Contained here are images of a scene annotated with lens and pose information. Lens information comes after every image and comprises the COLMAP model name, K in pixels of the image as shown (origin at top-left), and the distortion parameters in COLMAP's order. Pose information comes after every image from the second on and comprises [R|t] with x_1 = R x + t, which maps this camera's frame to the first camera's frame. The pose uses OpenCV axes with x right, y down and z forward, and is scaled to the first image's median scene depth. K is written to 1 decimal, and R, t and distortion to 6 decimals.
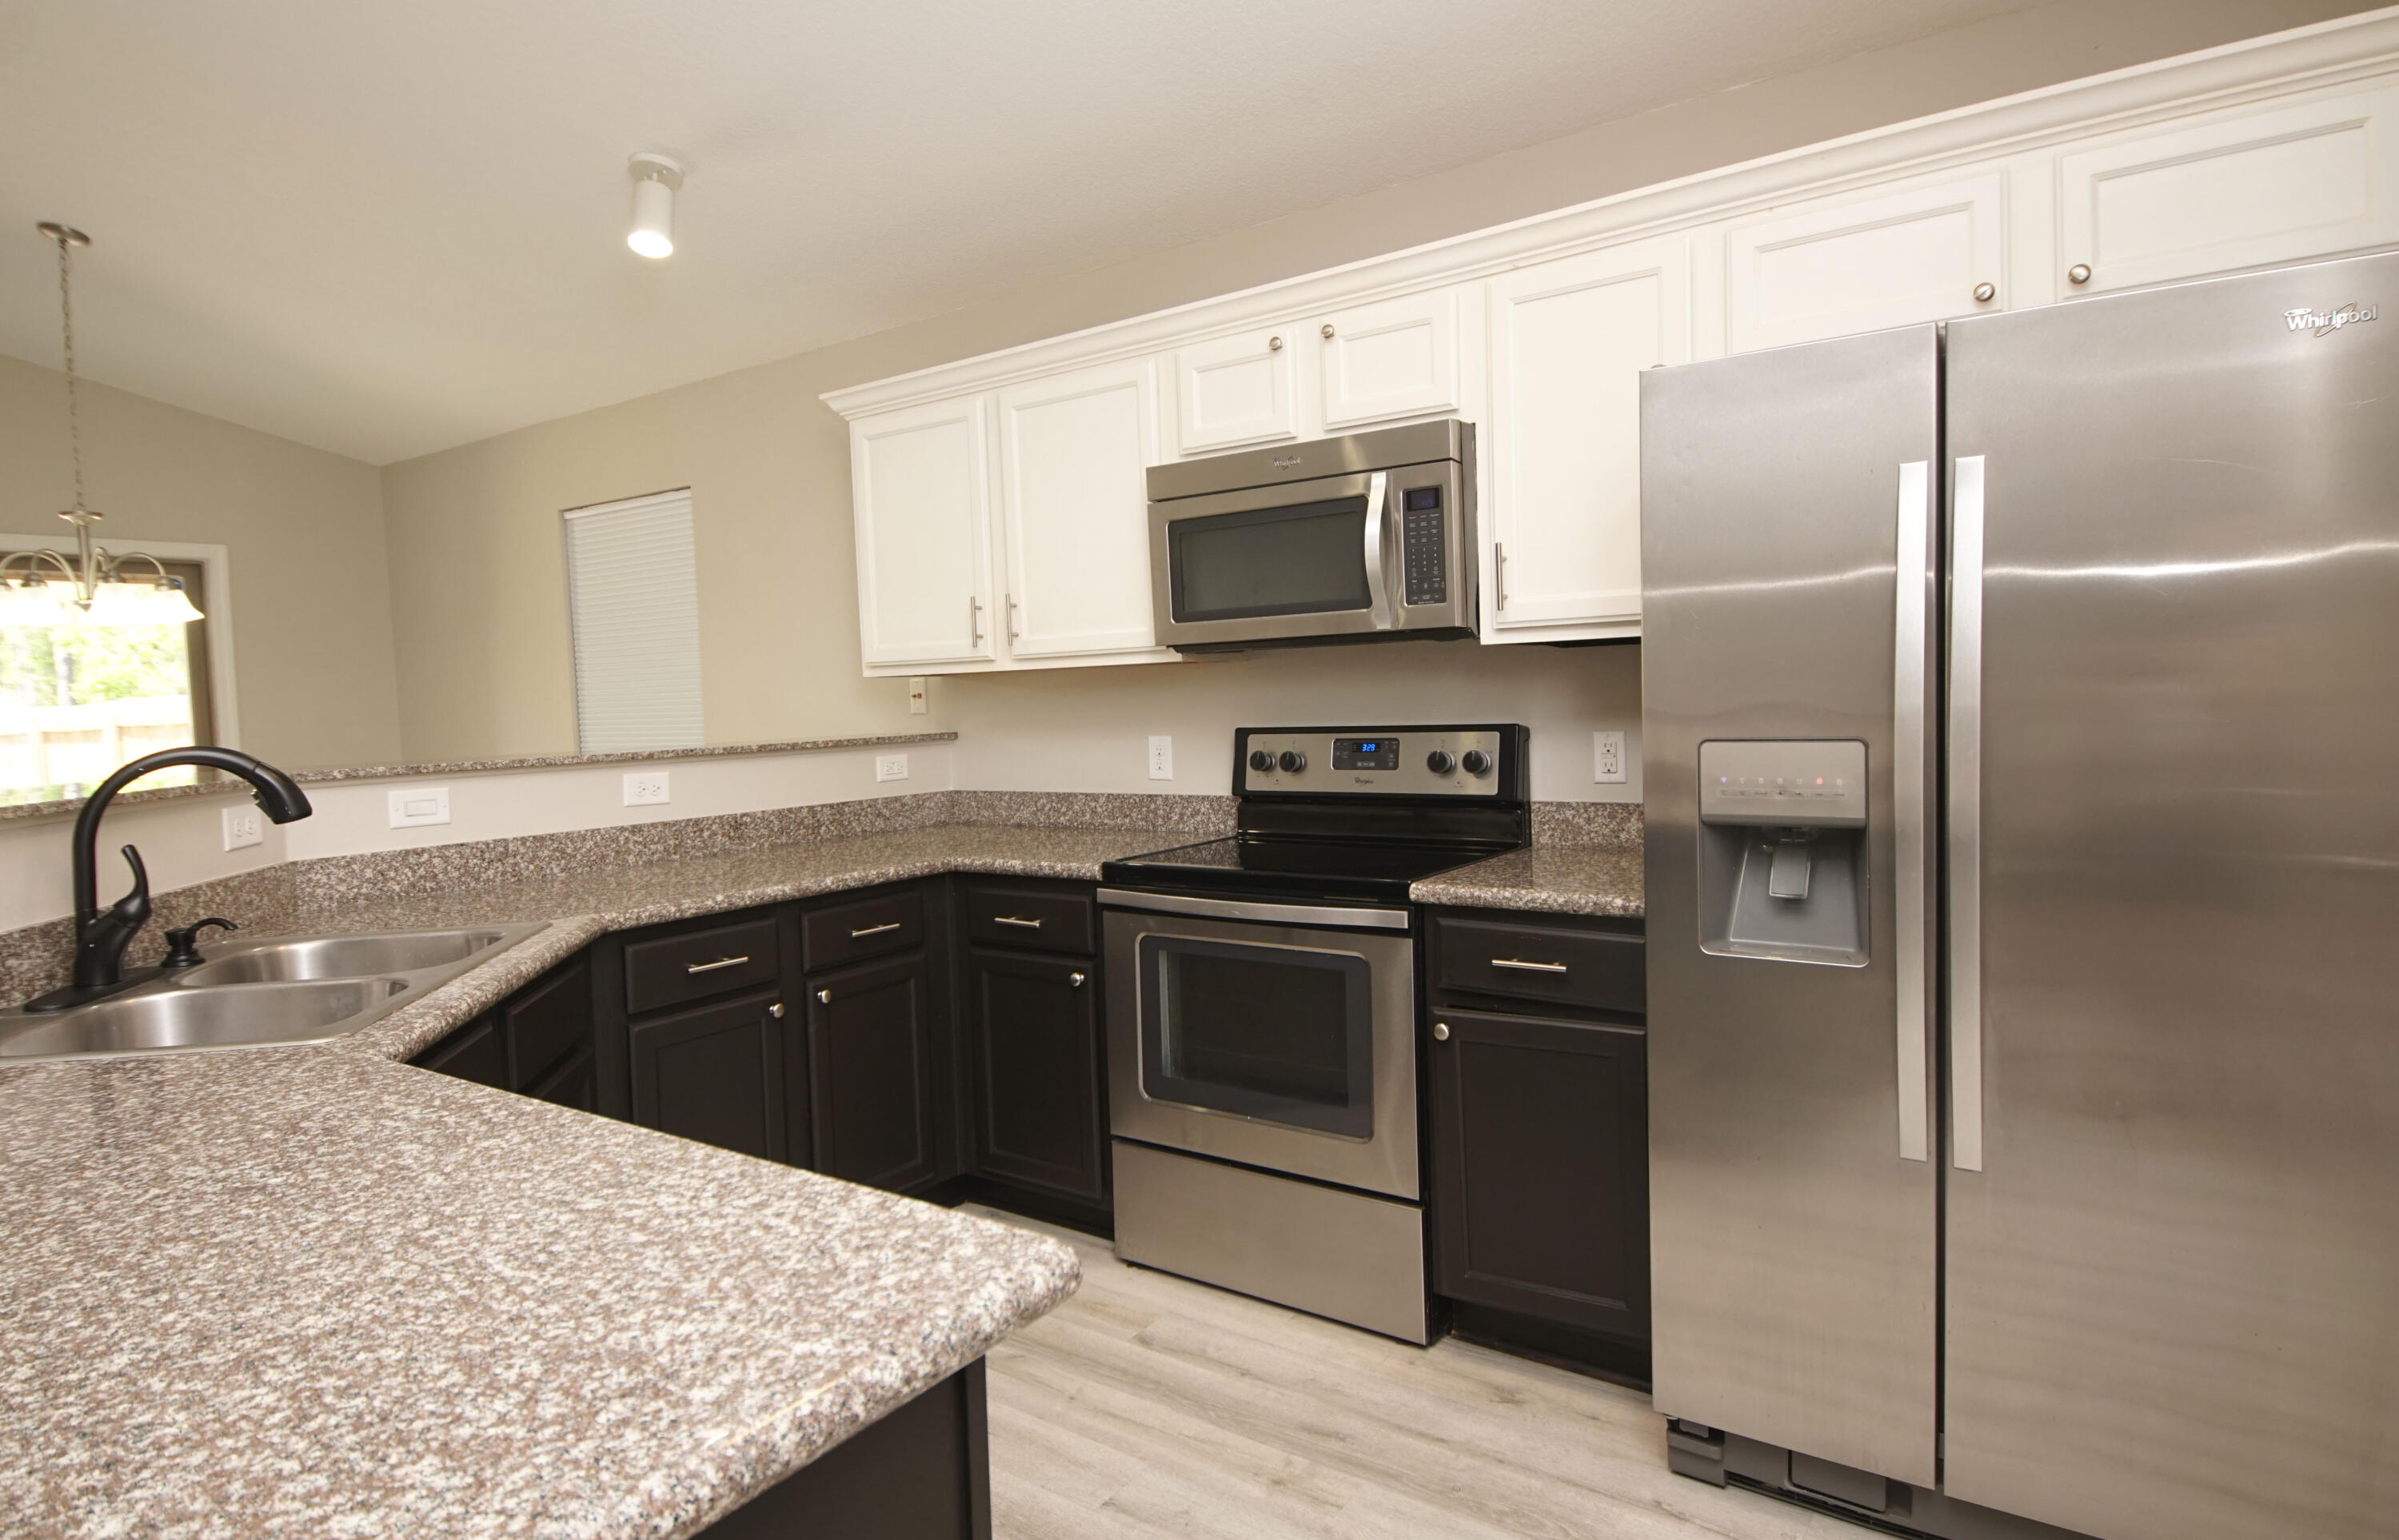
lens RADIAL K [[1340.8, 0, 1166.6], [0, 1340.8, 739.3], [0, 0, 1]] dist [0.042995, -0.043290]
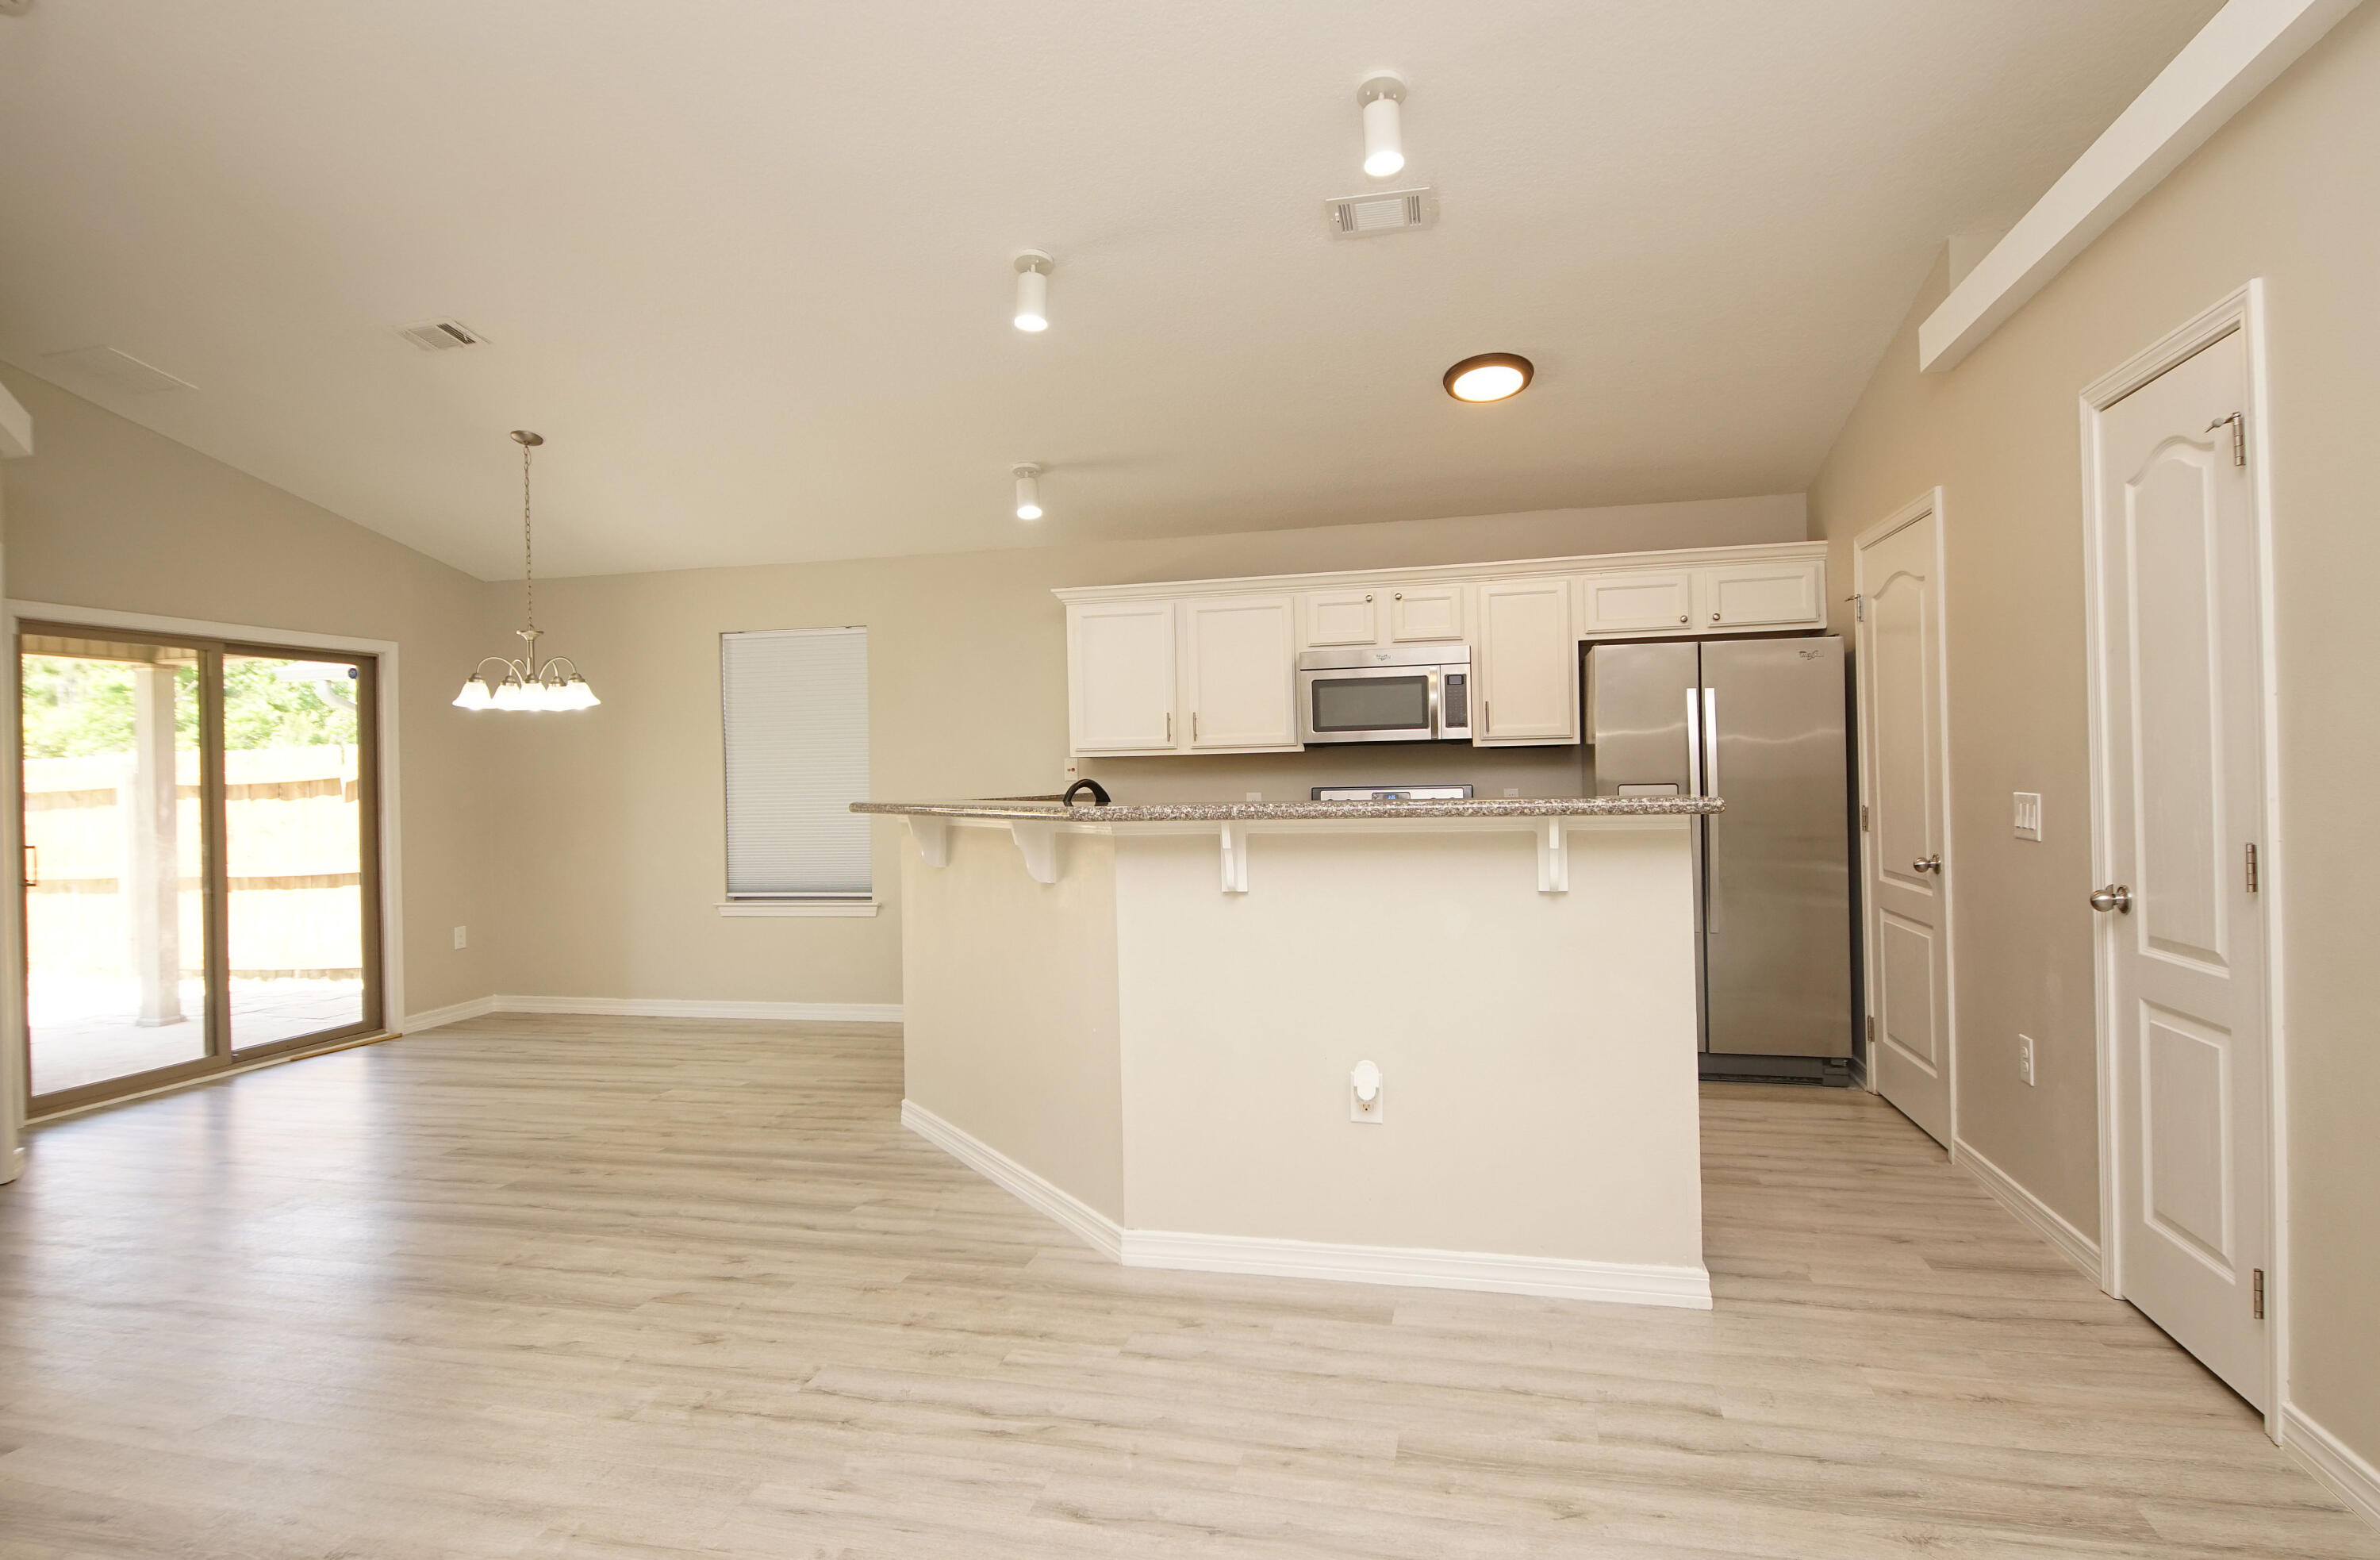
lens RADIAL K [[1297.4, 0, 1166.4], [0, 1297.4, 778.0], [0, 0, 1]] dist [0.038116, -0.031043]
pose [[0.927862, 0.012481, 0.372715, -0.938638], [0.002324, 0.999227, -0.039246, 0.057017], [-0.372917, 0.037281, 0.927116, -0.710191]]
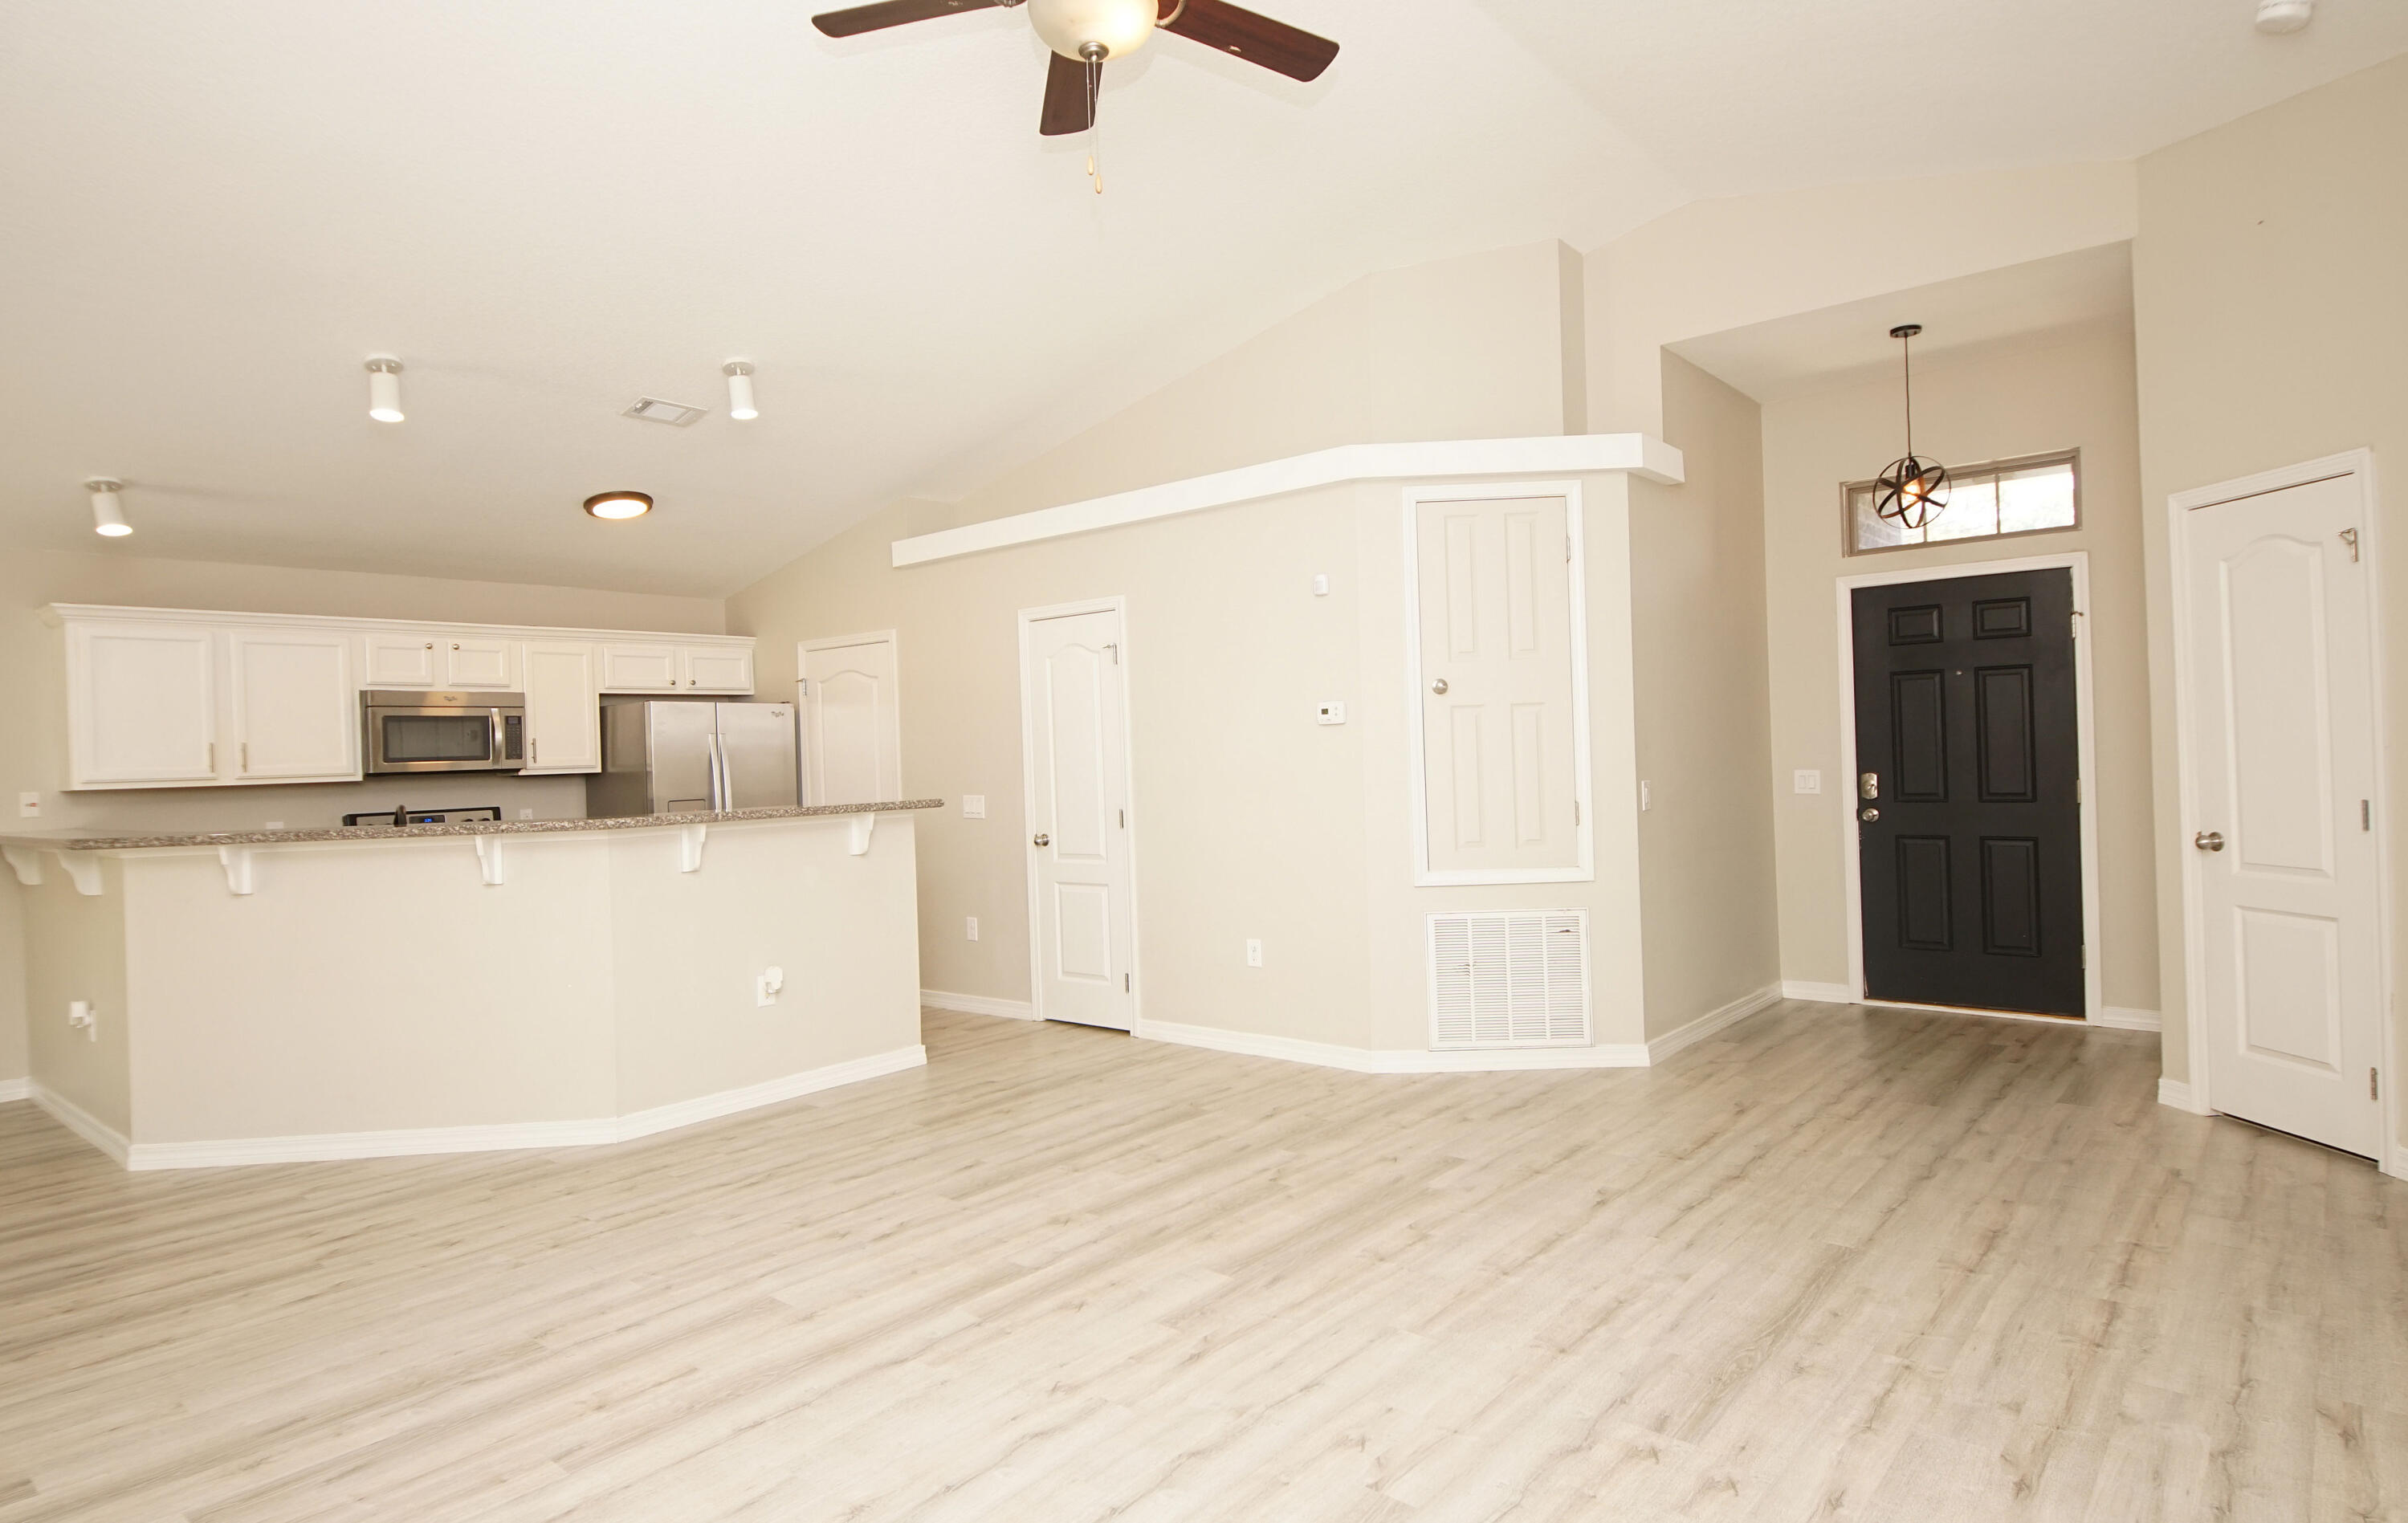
lens RADIAL K [[1333.3, 0, 1204.0], [0, 1333.3, 761.5], [0, 0, 1]] dist [0.002376, -0.000992]
pose [[0.066337, 0.025510, 0.997471, -2.143472], [0.064655, 0.997462, -0.029809, 0.064097], [-0.995700, 0.066469, 0.064520, -0.482712]]
